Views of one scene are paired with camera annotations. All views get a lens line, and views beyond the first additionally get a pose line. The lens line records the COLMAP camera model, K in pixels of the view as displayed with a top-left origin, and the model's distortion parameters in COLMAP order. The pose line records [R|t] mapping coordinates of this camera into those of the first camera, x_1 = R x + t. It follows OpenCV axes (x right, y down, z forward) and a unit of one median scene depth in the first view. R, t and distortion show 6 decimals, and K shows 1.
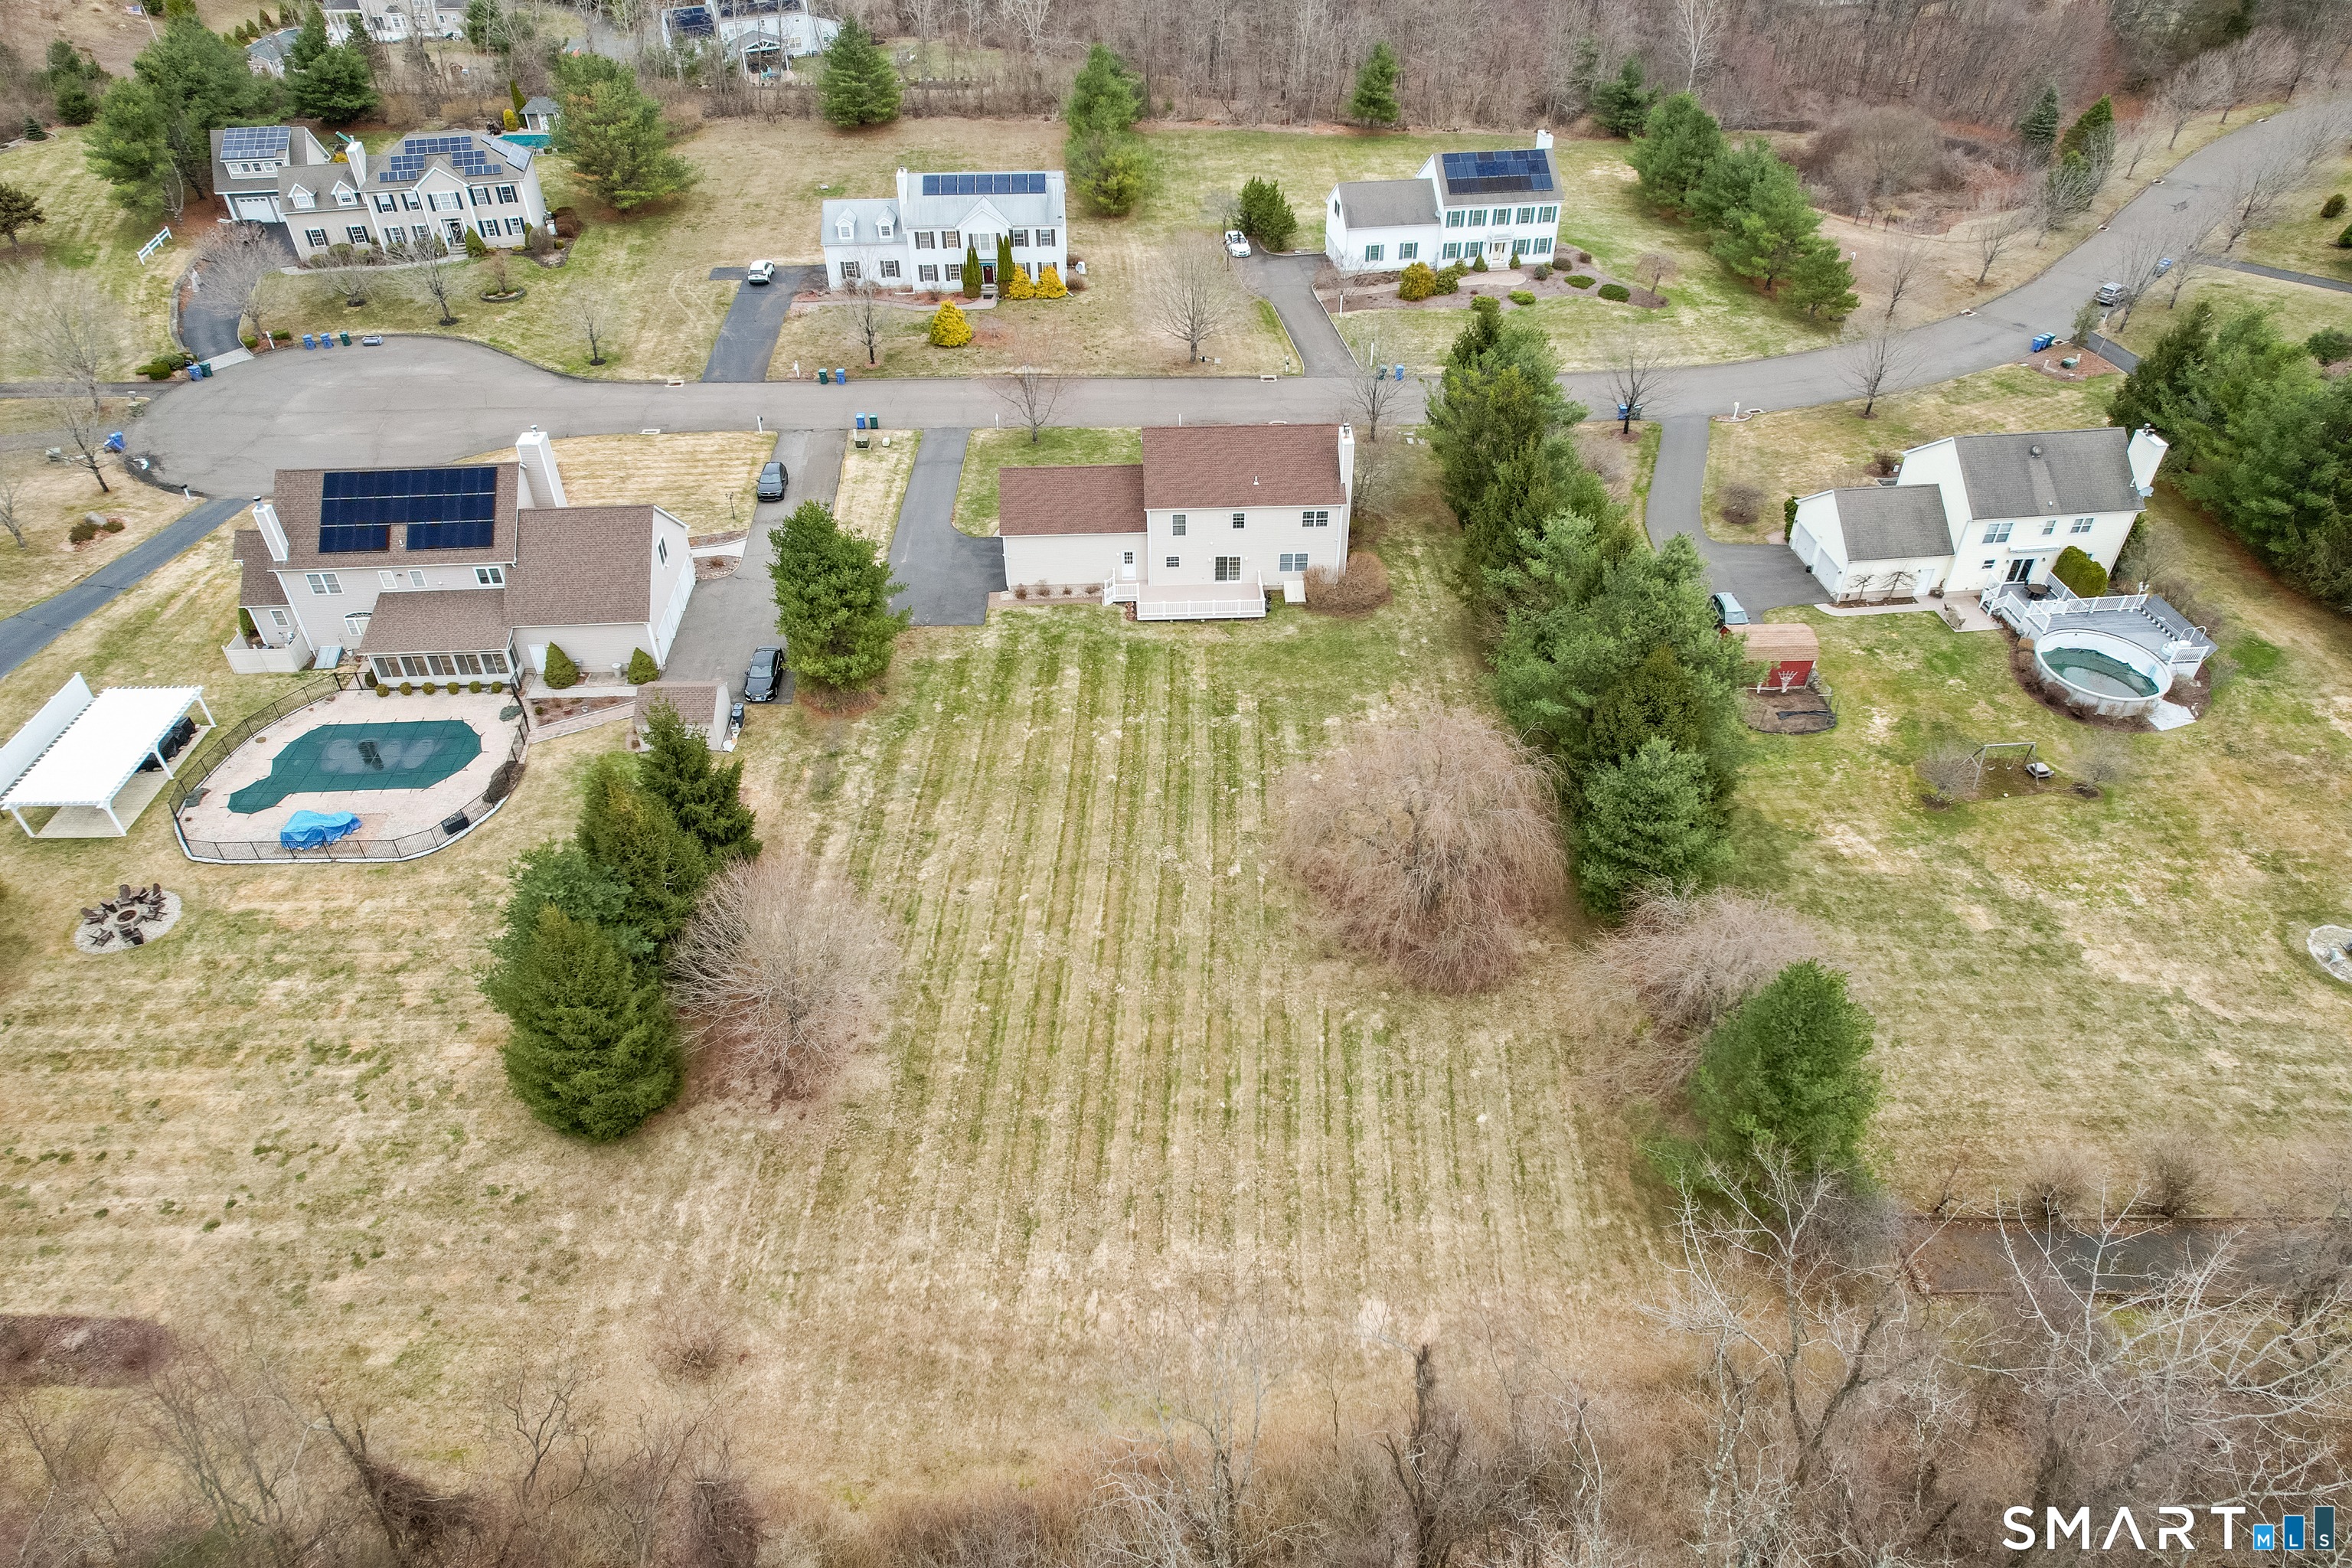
lens RADIAL K [[1517.2, 0, 1179.4], [0, 1517.2, 798.0], [0, 0, 1]] dist [-0.070728, 0.067617]
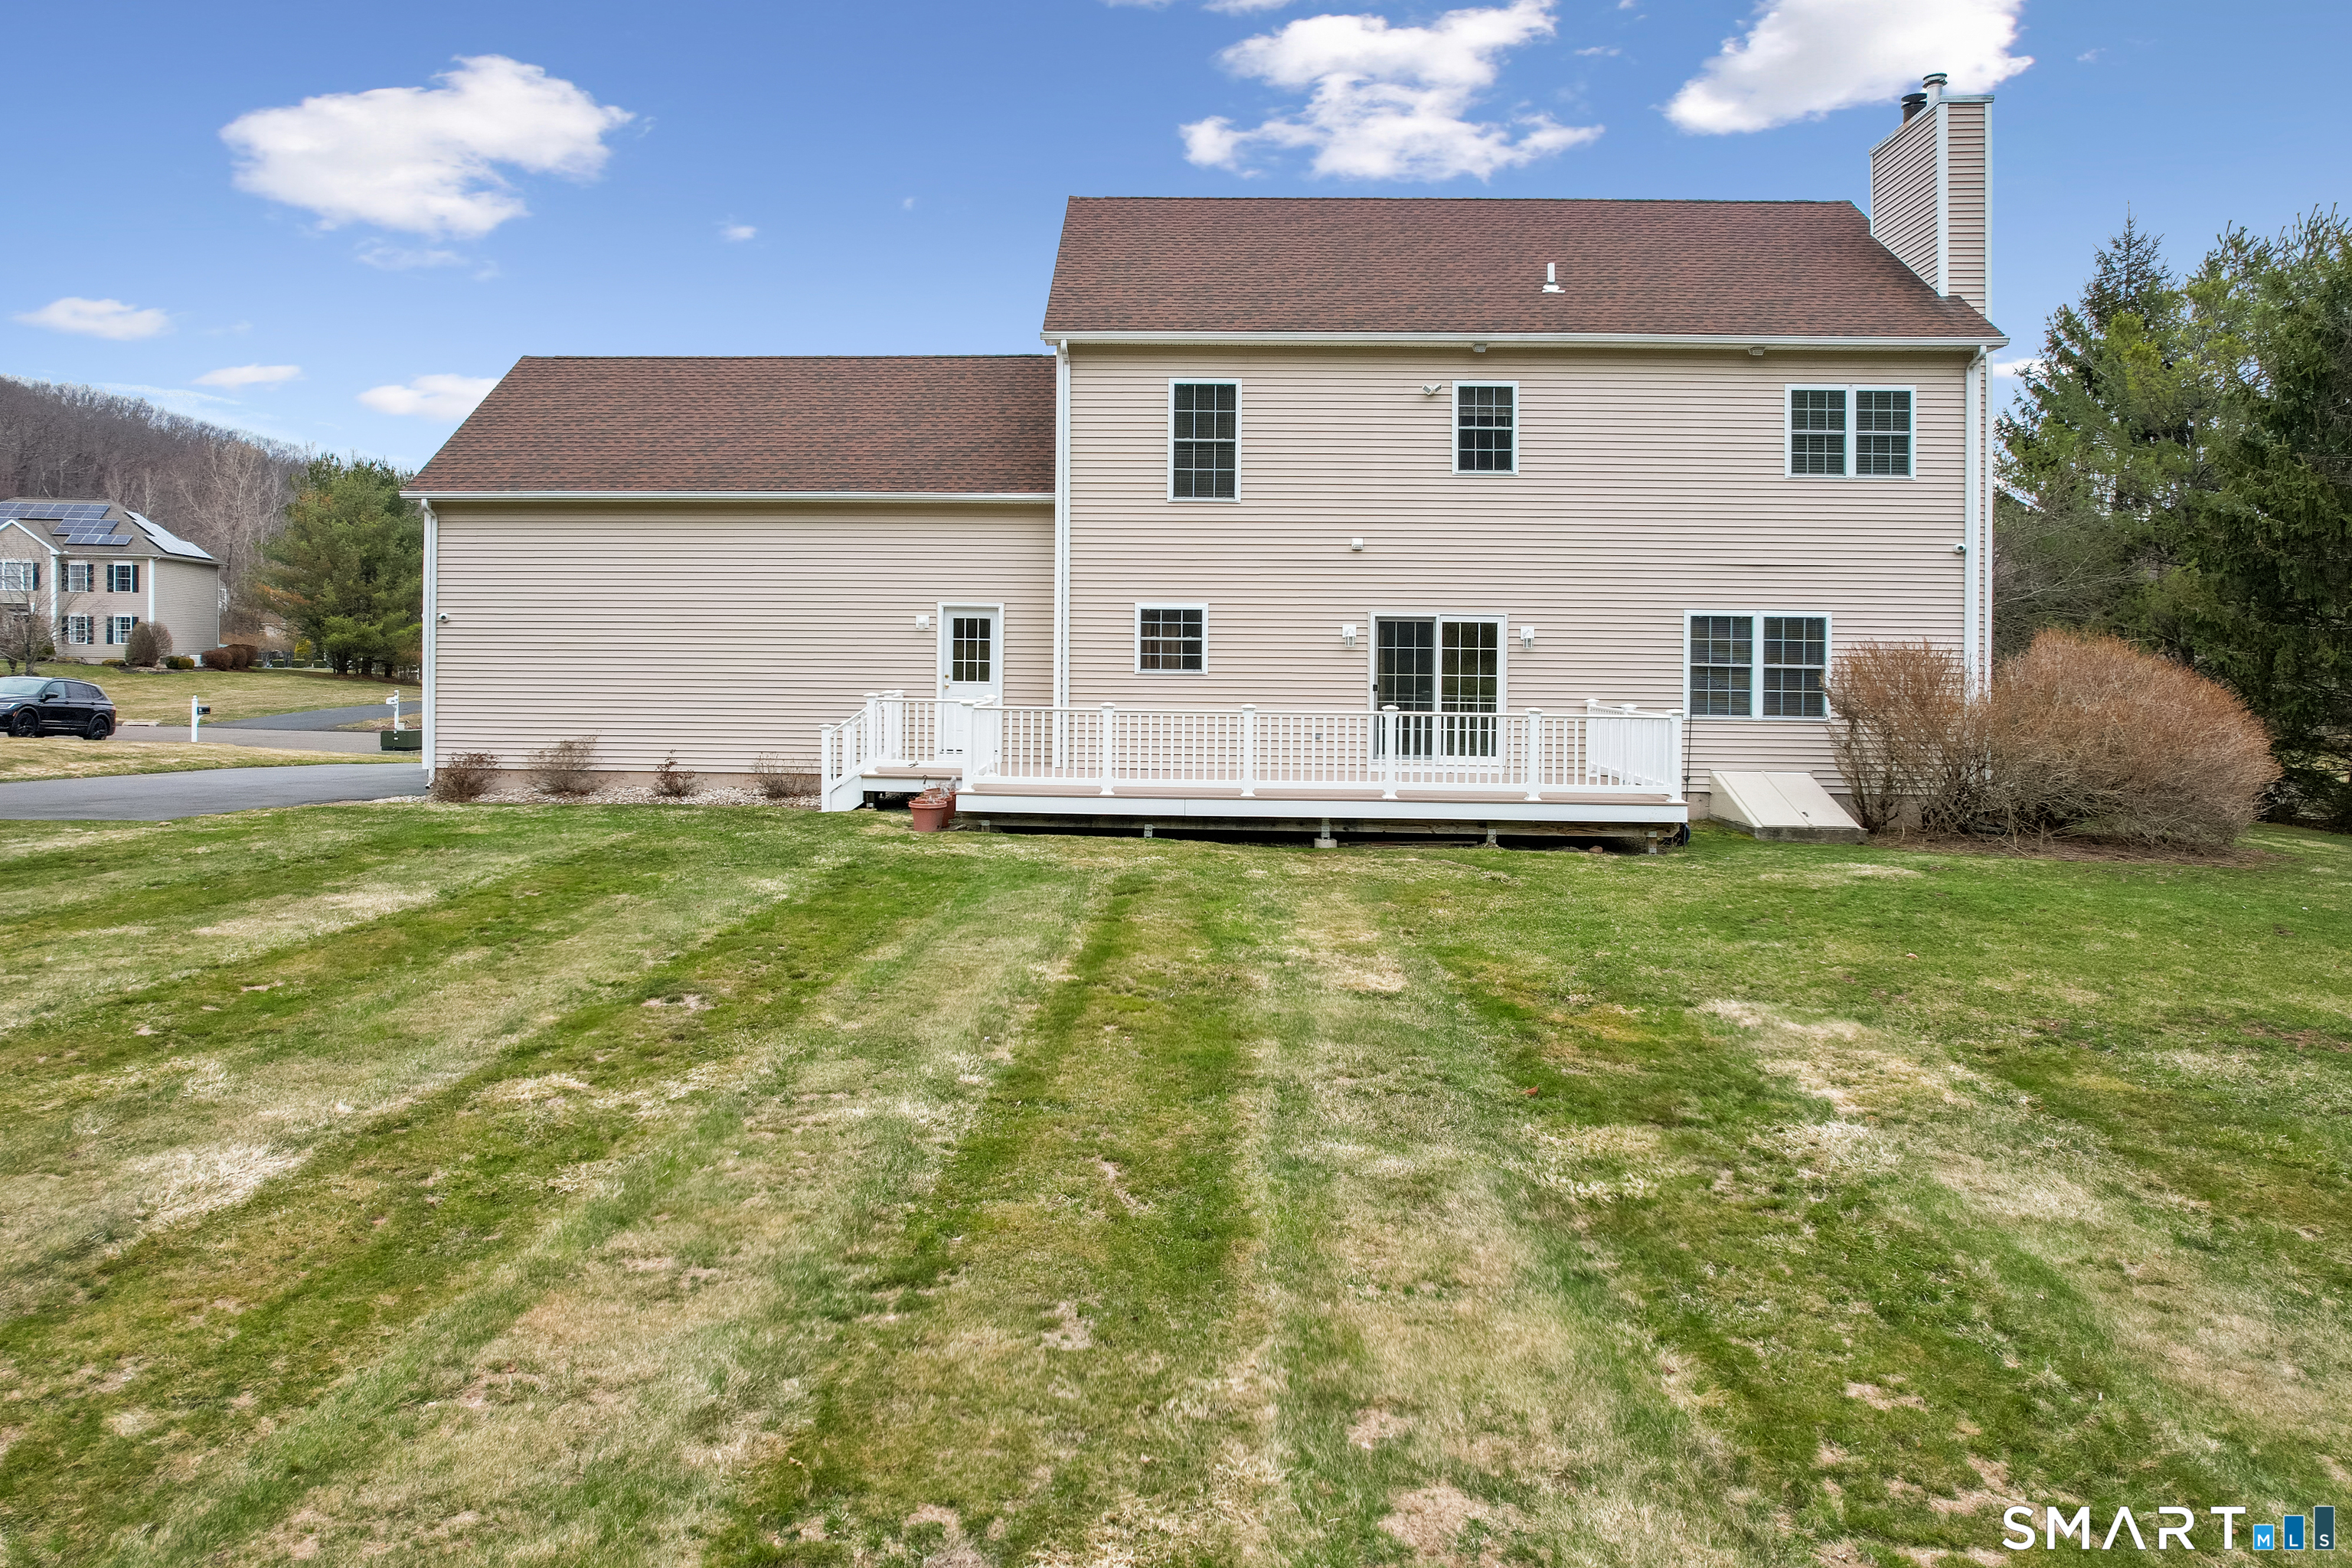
lens RADIAL K [[1517.2, 0, 1114.5], [0, 1517.2, 769.0], [0, 0, 1]] dist [-0.070728, 0.067617]
pose [[0.995277, 0.015792, -0.095787, 0.007951], [-0.070612, 0.794877, -0.602647, -0.013932], [0.066622, 0.606564, 0.792238, 0.839294]]
